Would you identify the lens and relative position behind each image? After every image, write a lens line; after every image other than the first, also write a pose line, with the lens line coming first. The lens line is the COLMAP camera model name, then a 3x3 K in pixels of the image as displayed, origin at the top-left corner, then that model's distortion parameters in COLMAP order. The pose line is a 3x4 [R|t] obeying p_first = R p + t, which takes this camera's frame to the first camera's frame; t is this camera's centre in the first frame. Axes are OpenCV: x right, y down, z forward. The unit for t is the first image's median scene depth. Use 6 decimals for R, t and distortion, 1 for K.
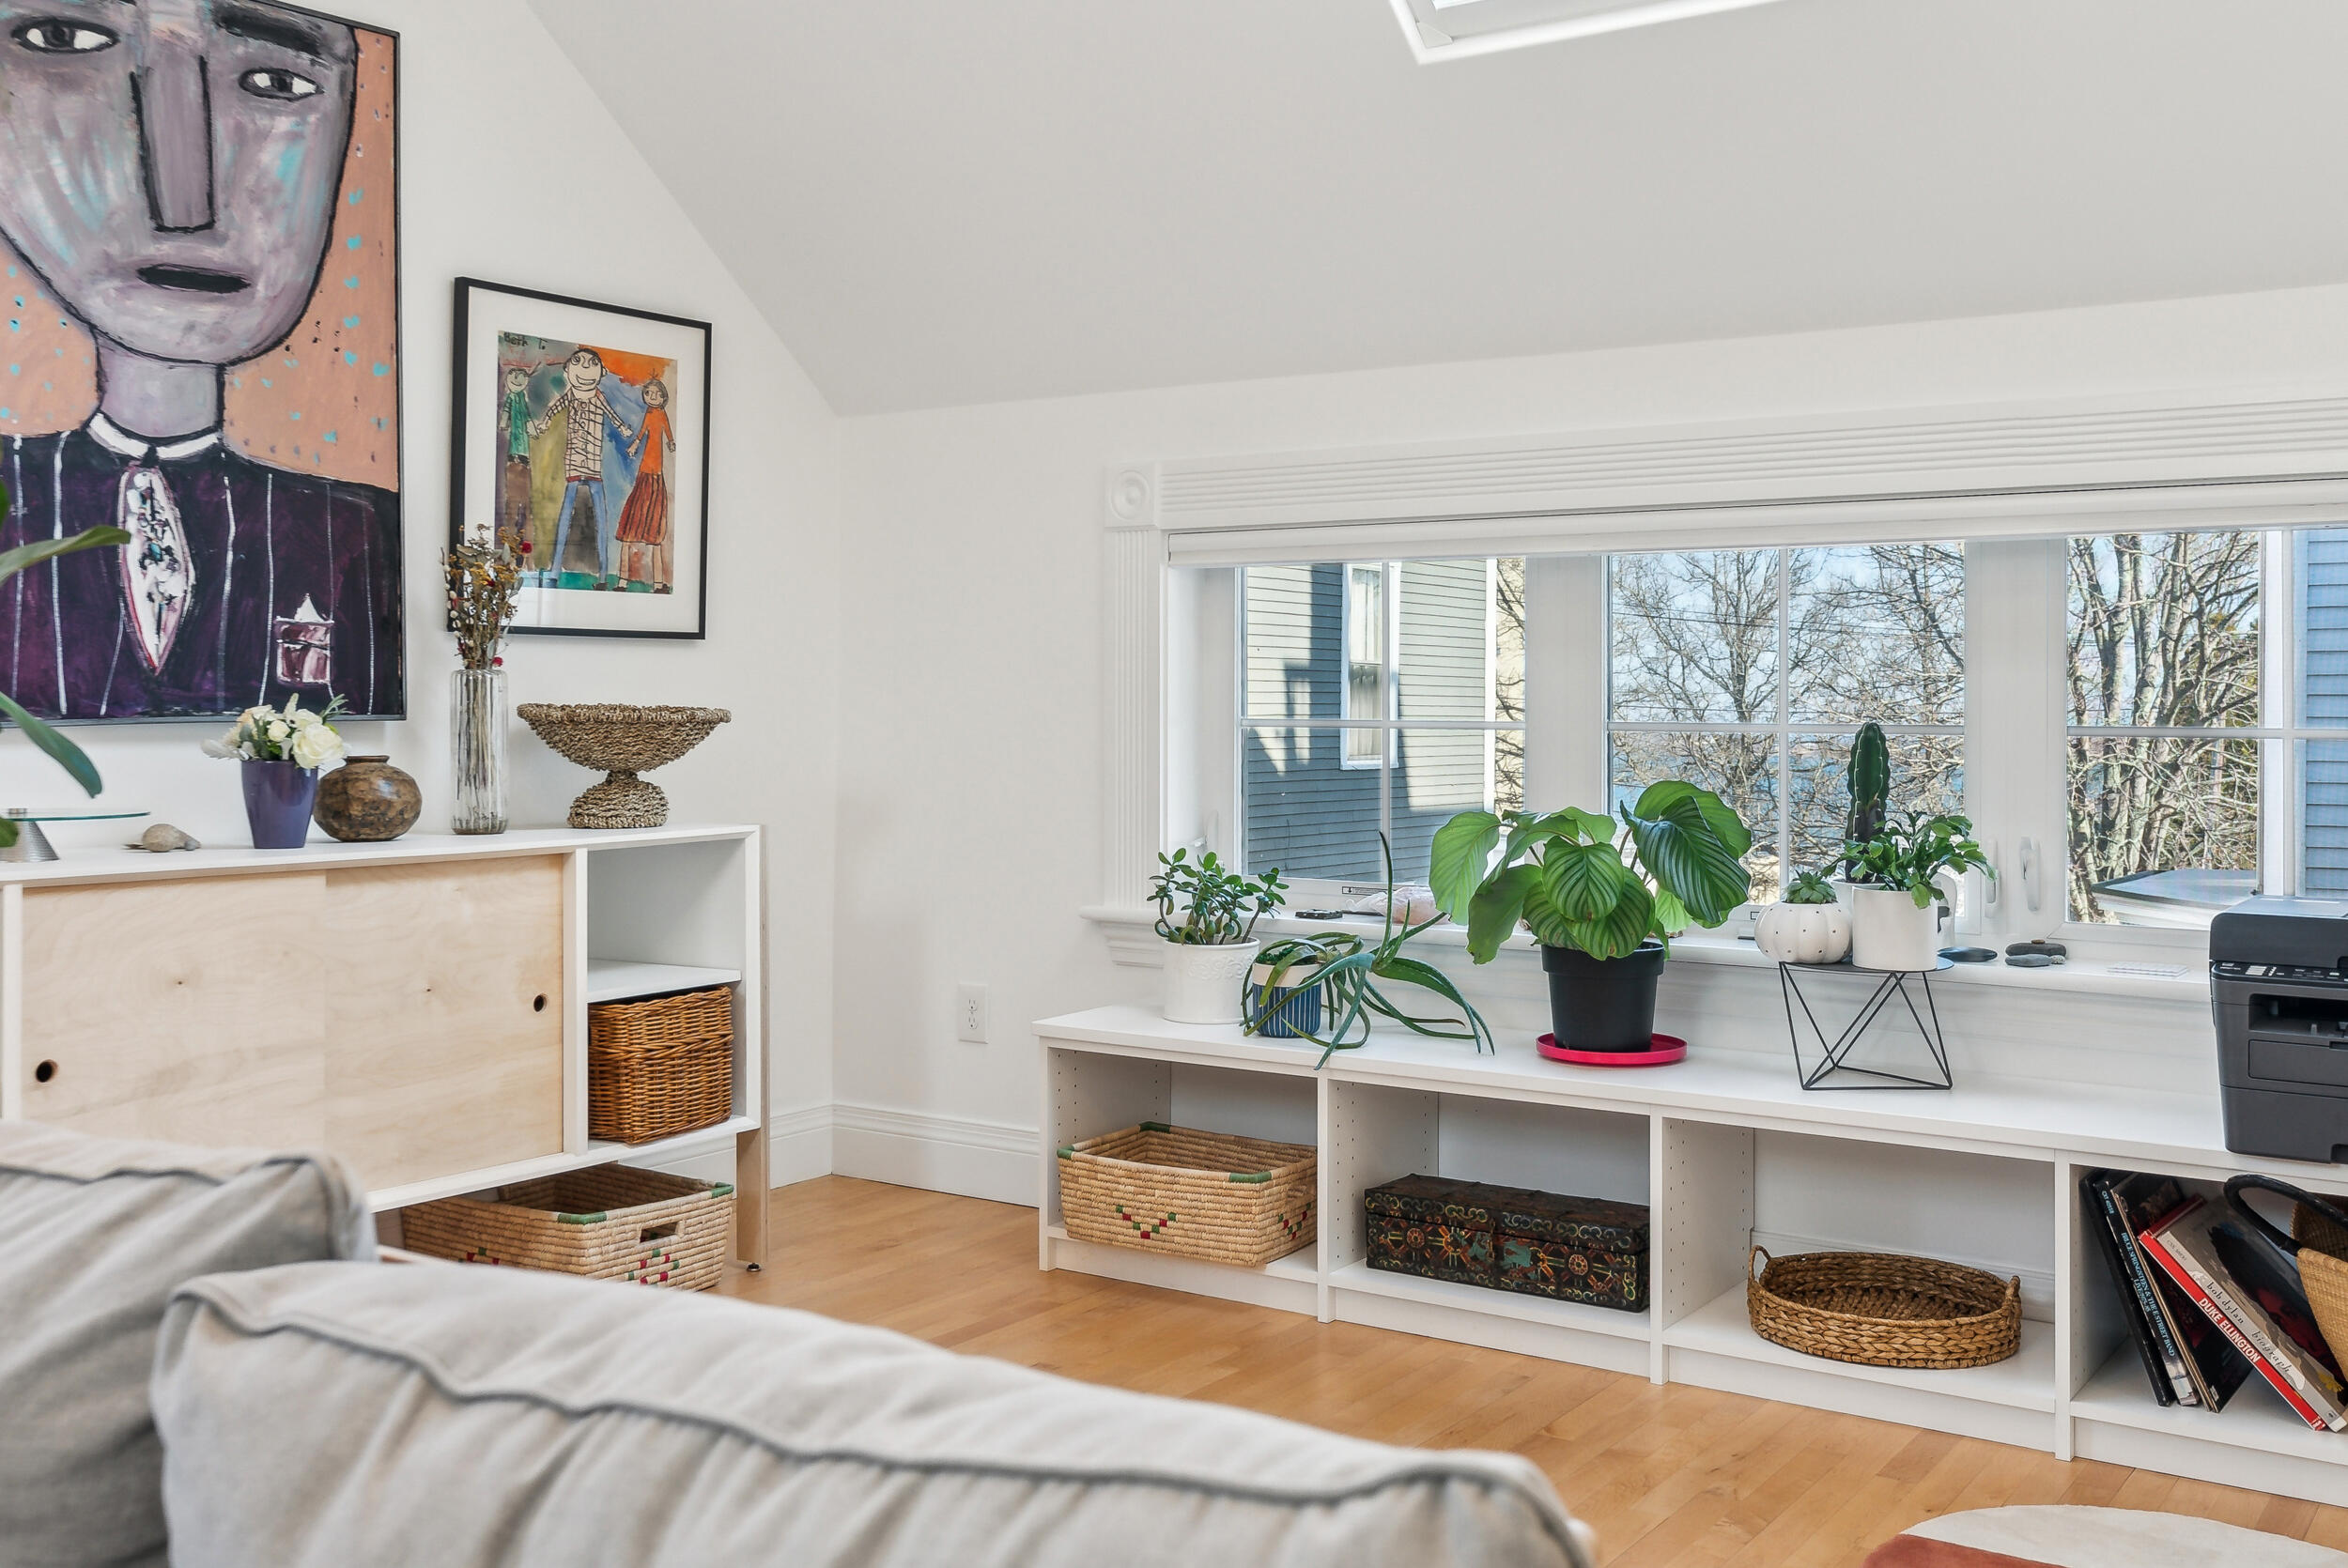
lens RADIAL K [[2235.5, 0, 1140.3], [0, 2235.5, 760.1], [0, 0, 1]] dist [-0.001187, 0.004763]
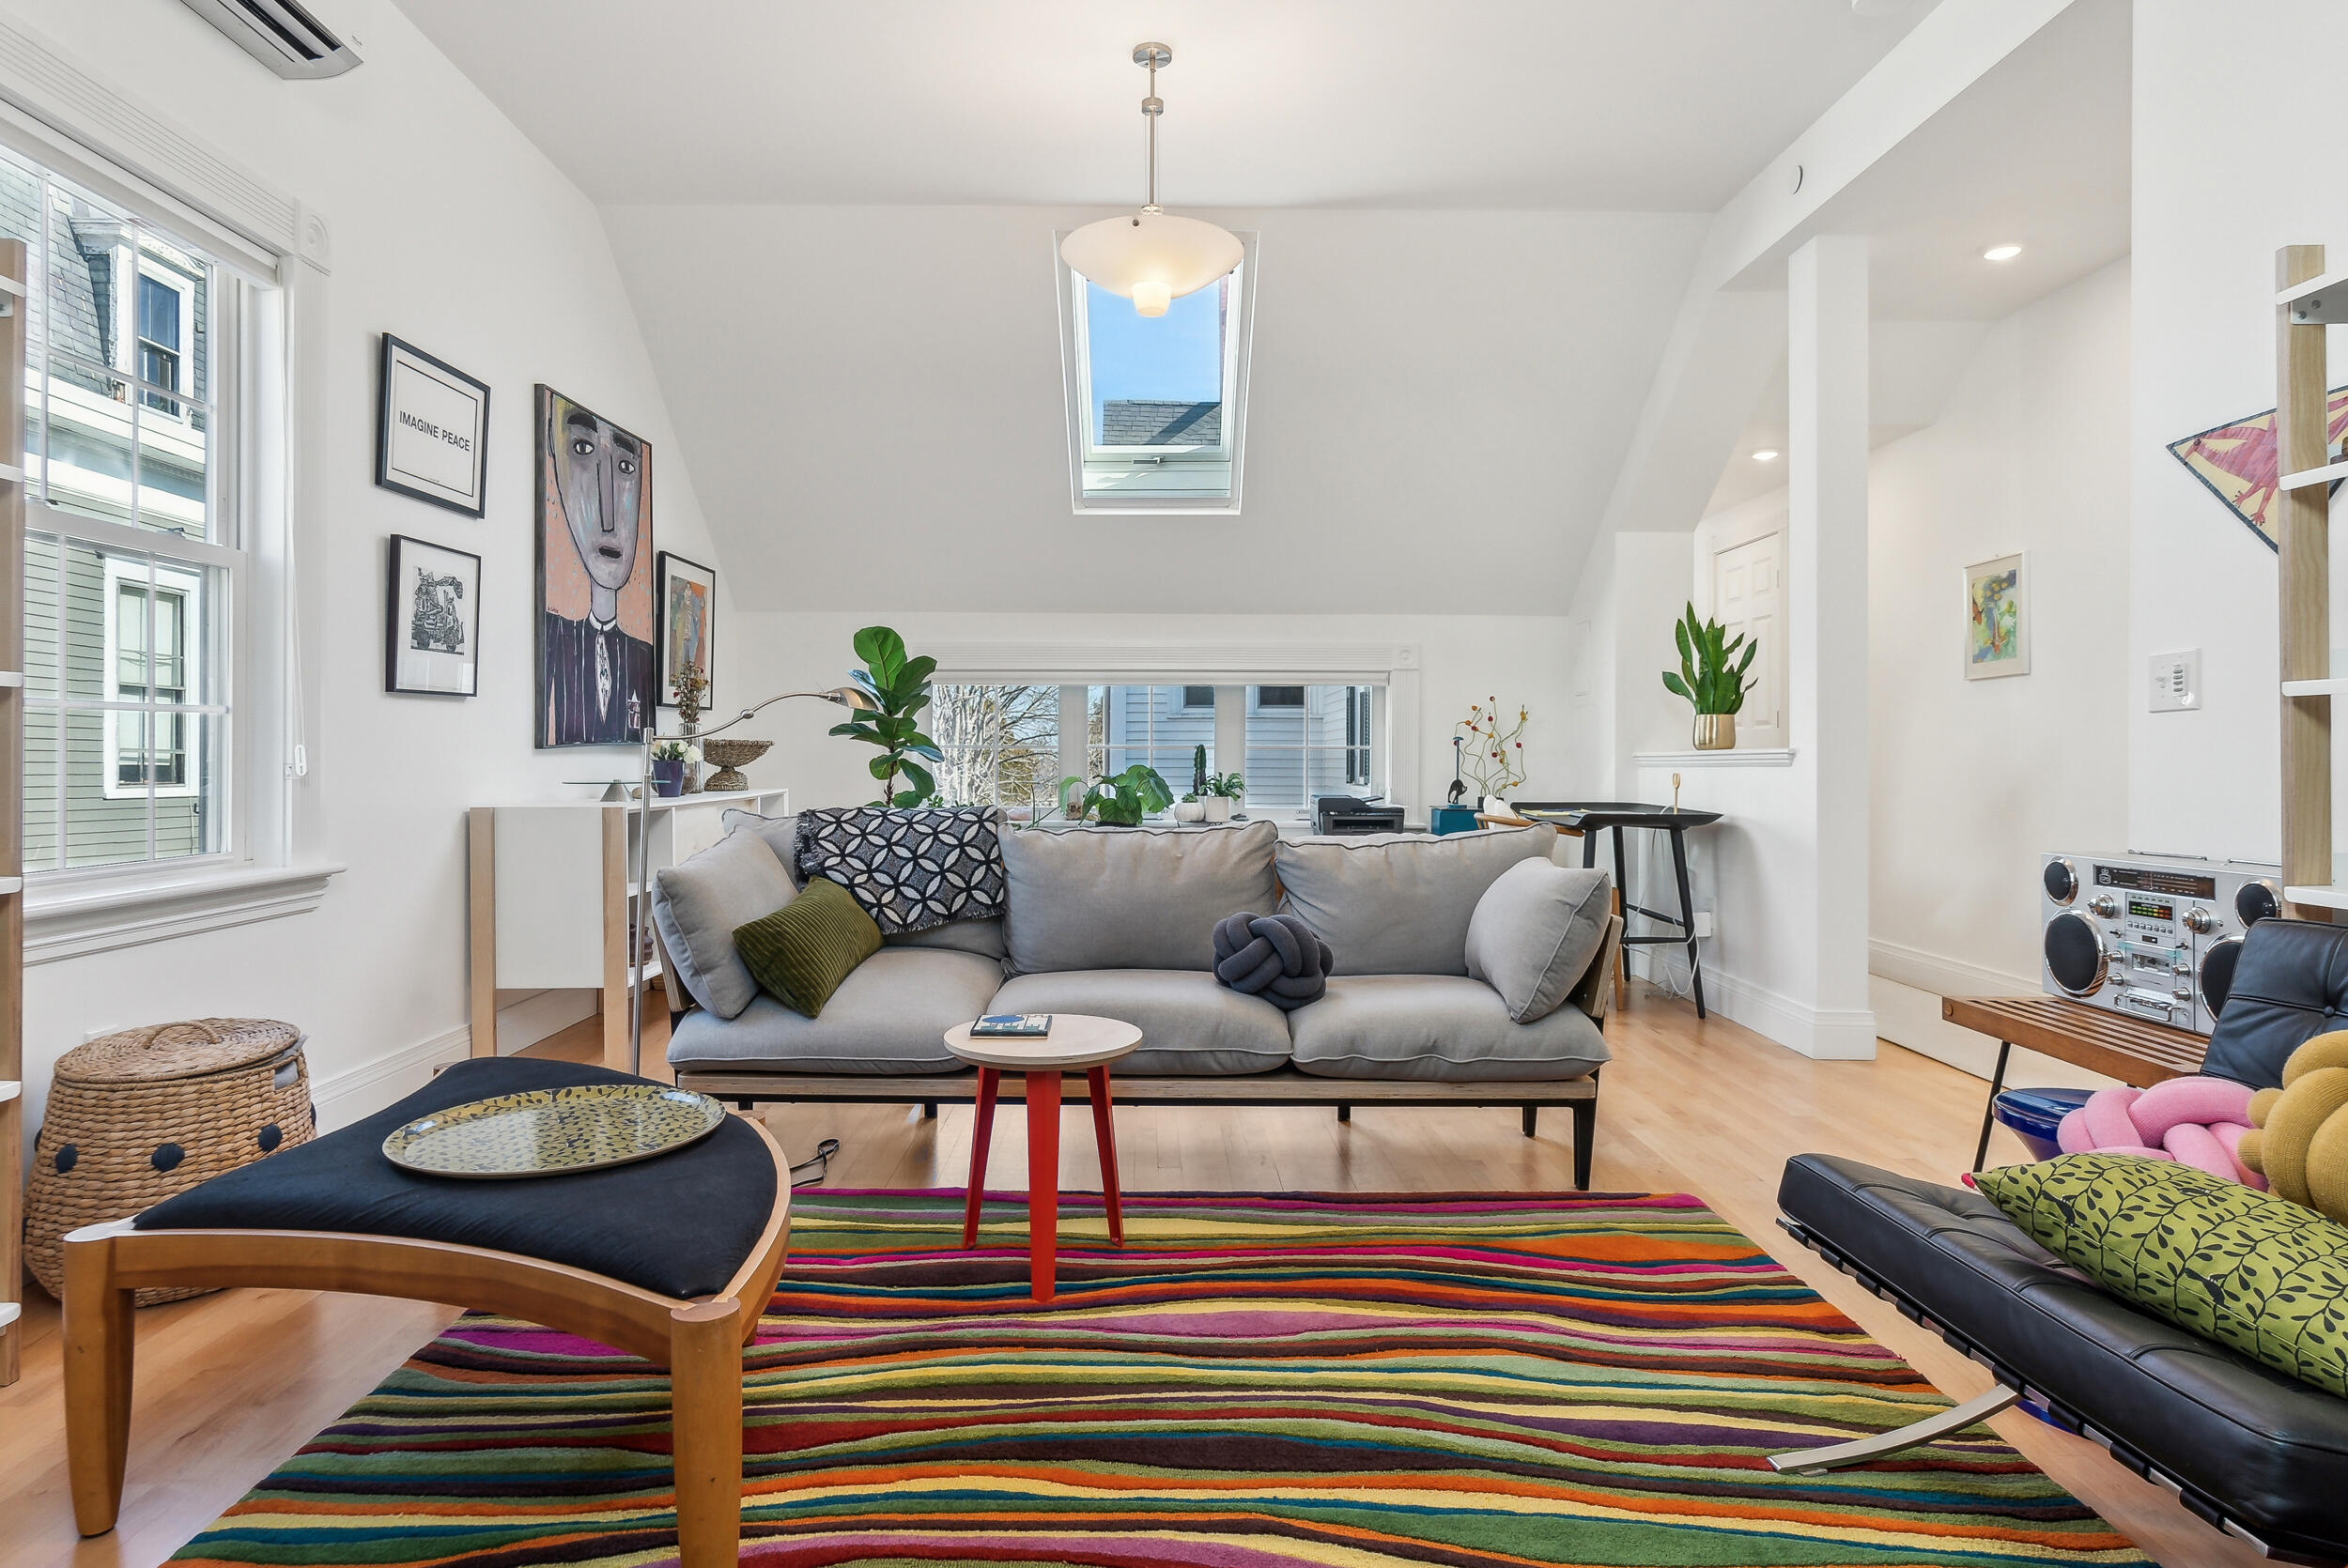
lens RADIAL K [[1282.9, 0, 1157.6], [0, 1282.9, 760.4], [0, 0, 1]] dist [-0.005751, 0.001177]
pose [[0.810985, -0.008219, 0.585009, -0.718896], [0.016067, 0.999837, -0.008227, 0.017779], [-0.584846, 0.016071, 0.810985, -0.380823]]
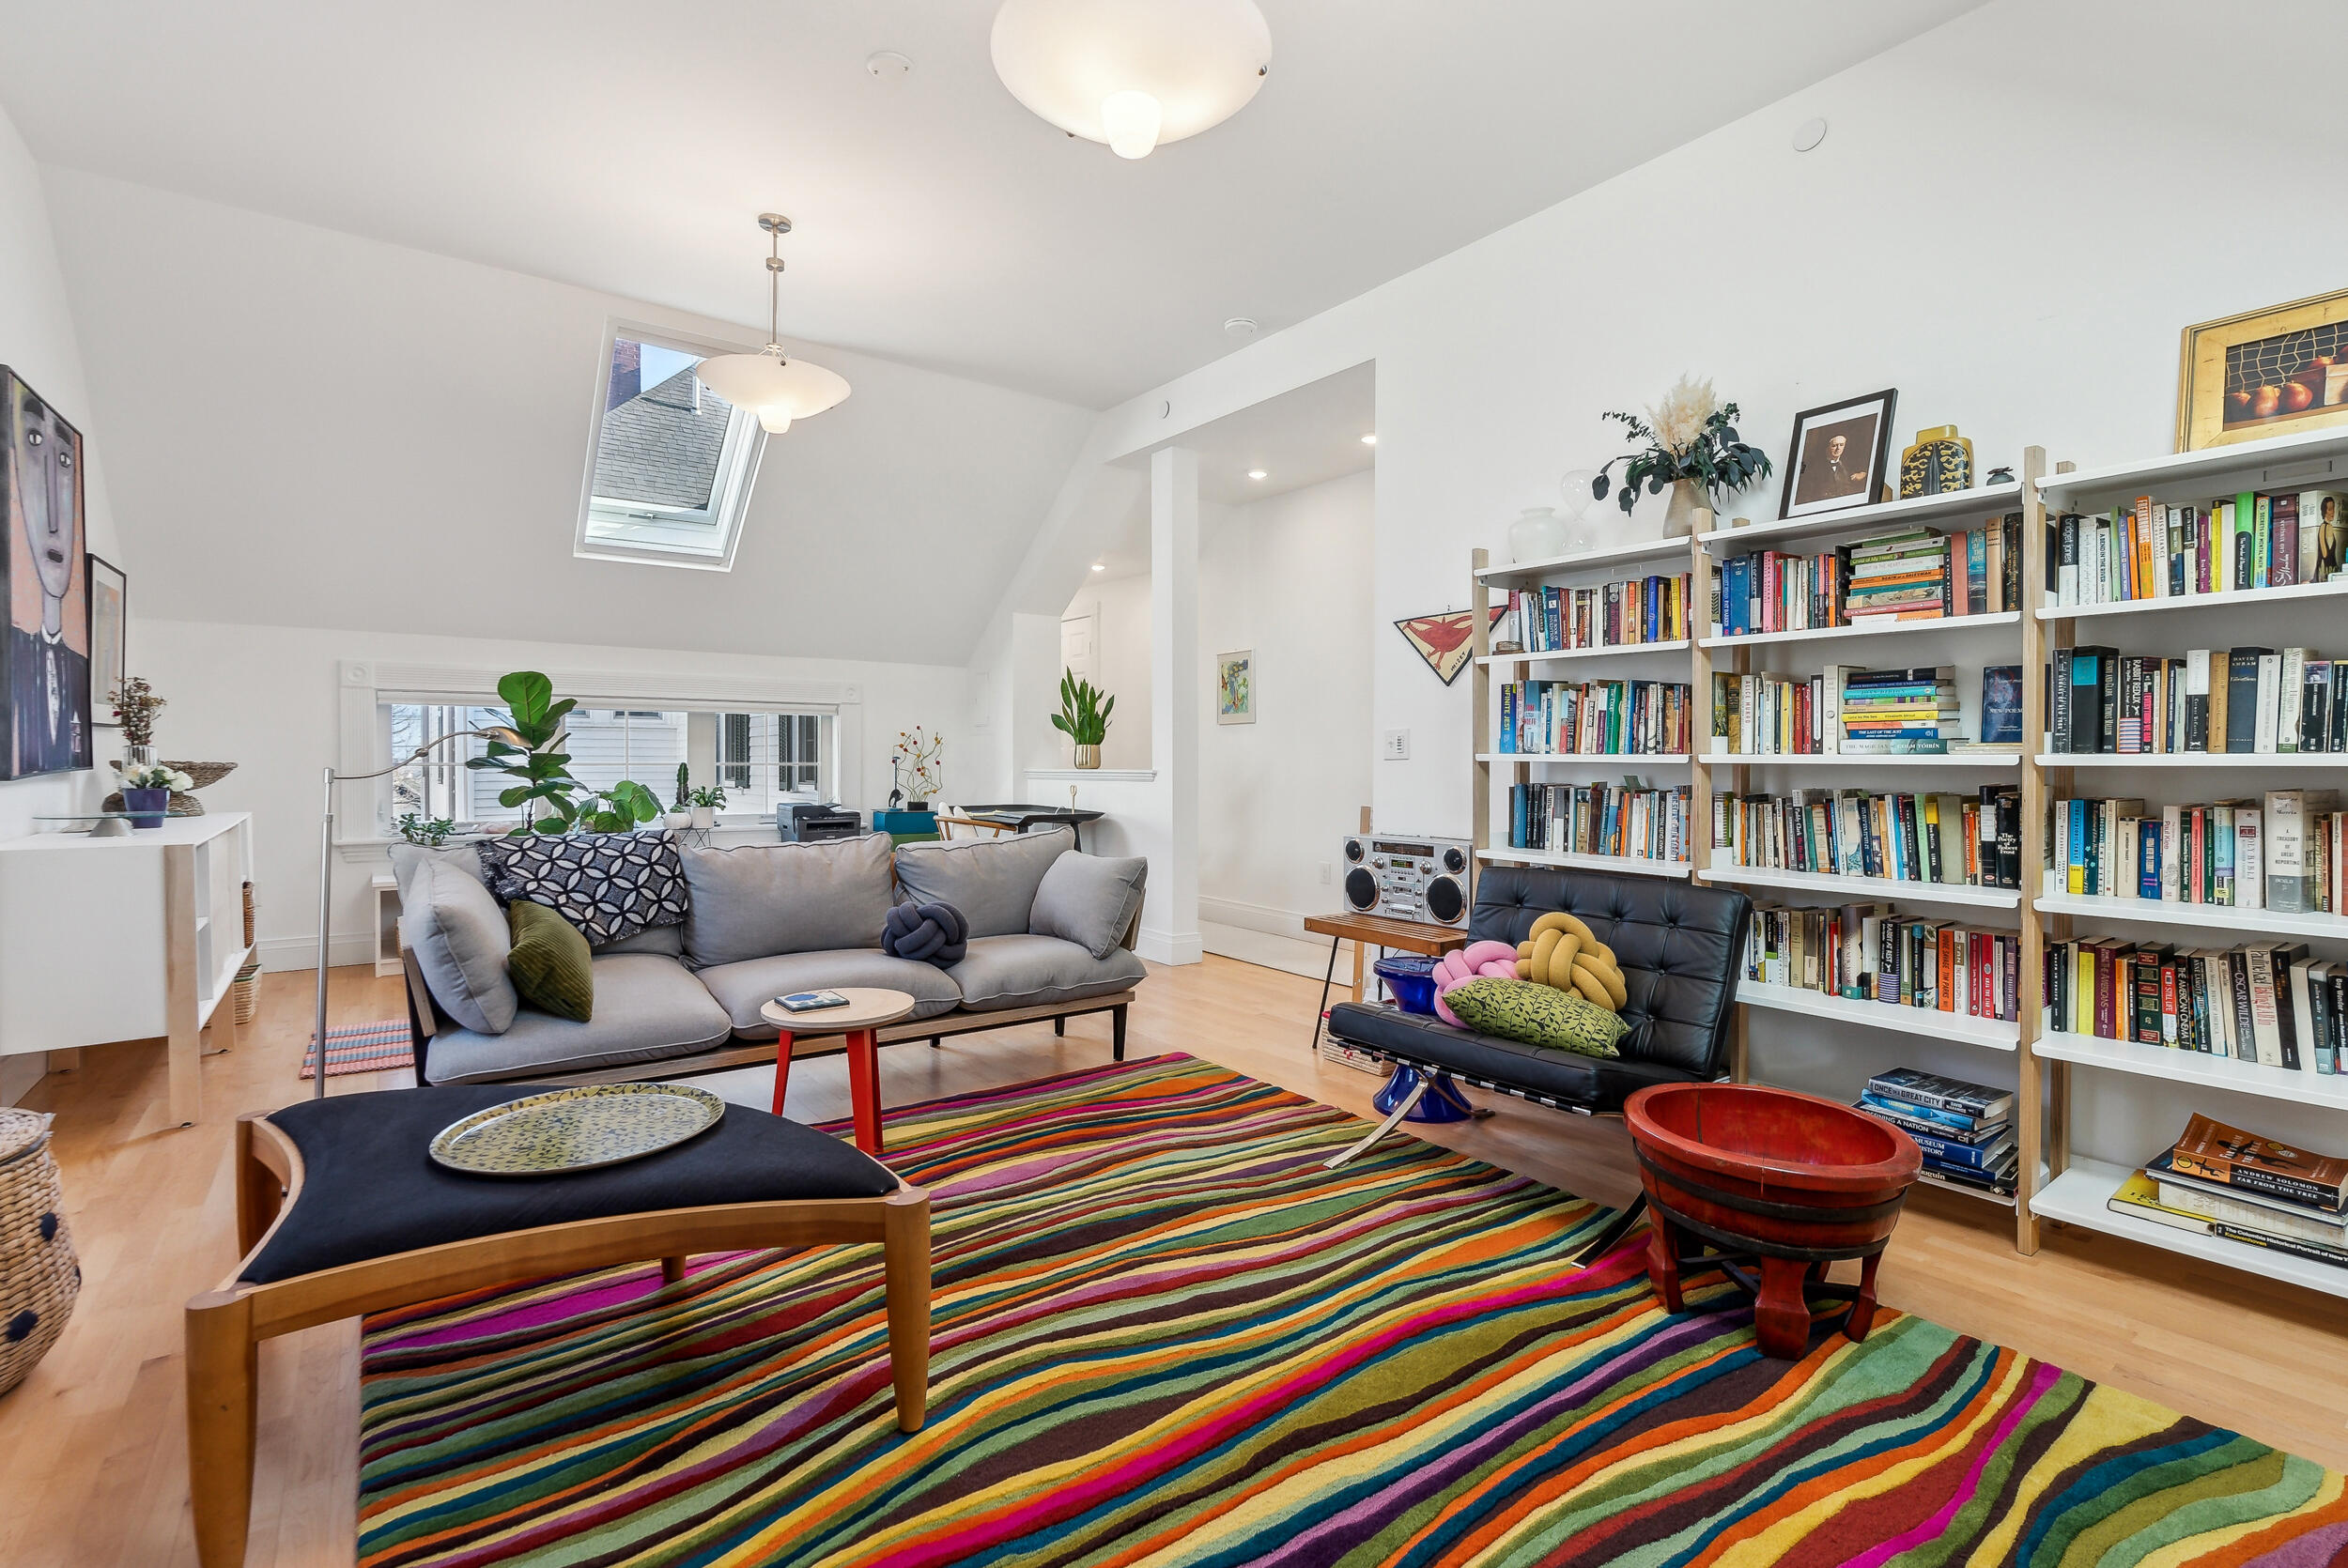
lens RADIAL K [[1054.3, 0, 1168.3], [0, 1054.3, 770.9], [0, 0, 1]] dist [-0.023833, 0.009638]
pose [[0.305040, -0.020112, 0.952127, -0.994042], [0.016905, 0.999734, 0.015702, -0.015633], [-0.952190, 0.011306, 0.305298, -0.250746]]
